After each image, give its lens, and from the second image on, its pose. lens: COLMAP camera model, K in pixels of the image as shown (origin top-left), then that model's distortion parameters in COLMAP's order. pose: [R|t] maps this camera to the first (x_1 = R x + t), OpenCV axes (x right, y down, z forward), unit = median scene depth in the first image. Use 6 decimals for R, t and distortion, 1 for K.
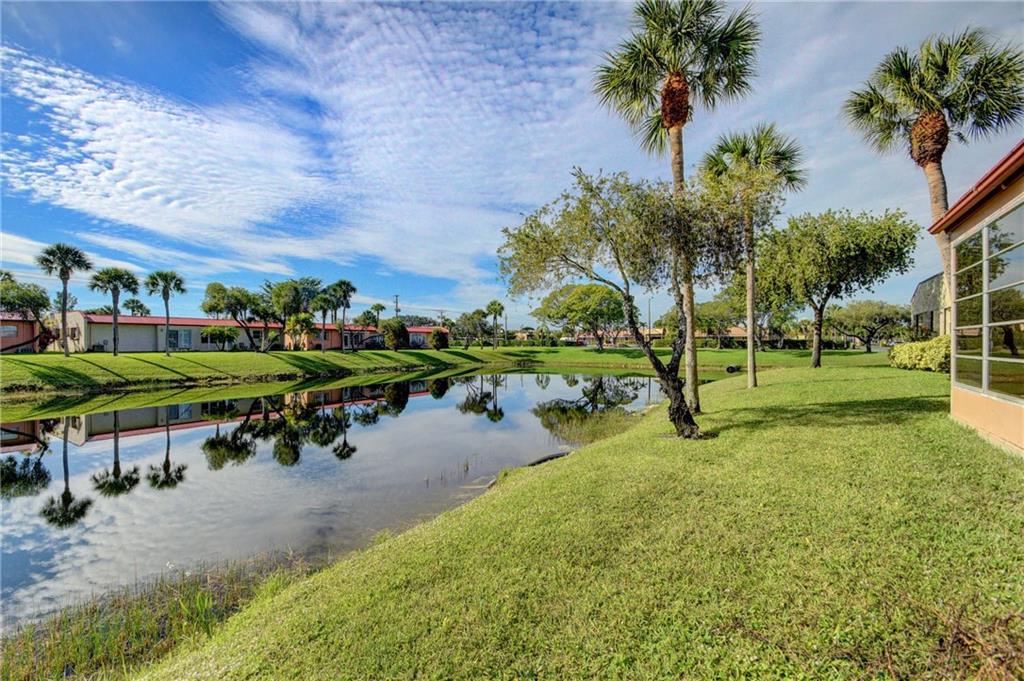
lens RADIAL K [[457.0, 0, 501.3], [0, 457.0, 342.9], [0, 0, 1]] dist [-0.000323, -0.000213]
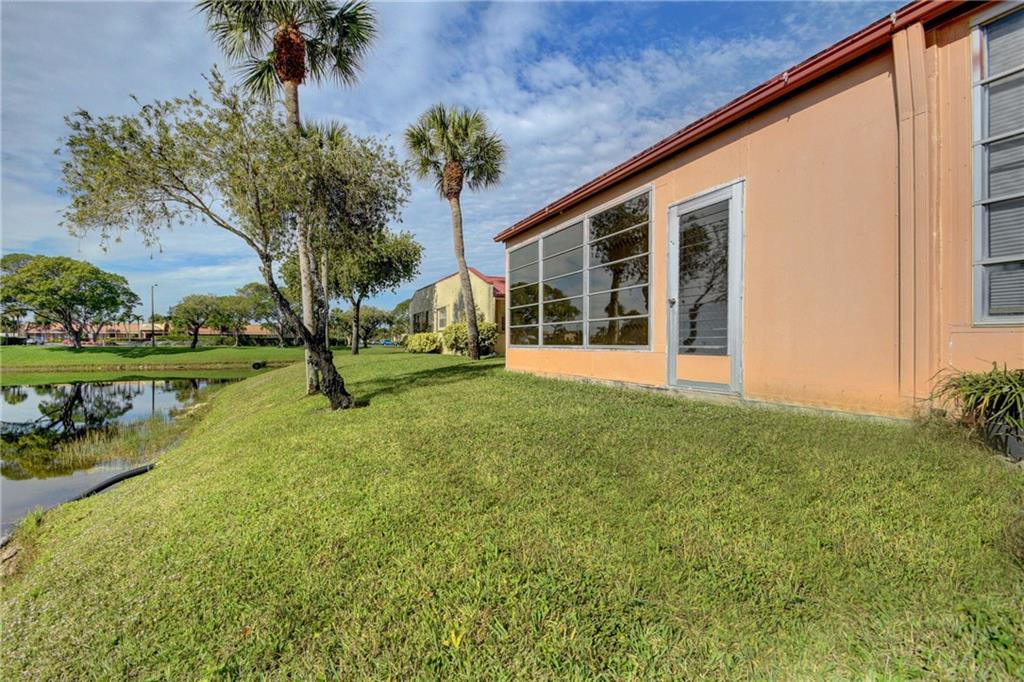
lens RADIAL K [[451.5, 0, 496.8], [0, 451.5, 344.8], [0, 0, 1]] dist [0.014656, -0.016742]
pose [[0.542636, -0.004091, 0.839958, -0.085294], [0.003106, 0.999991, 0.002864, 0.028197], [-0.839962, 0.001054, 0.542644, 0.085379]]
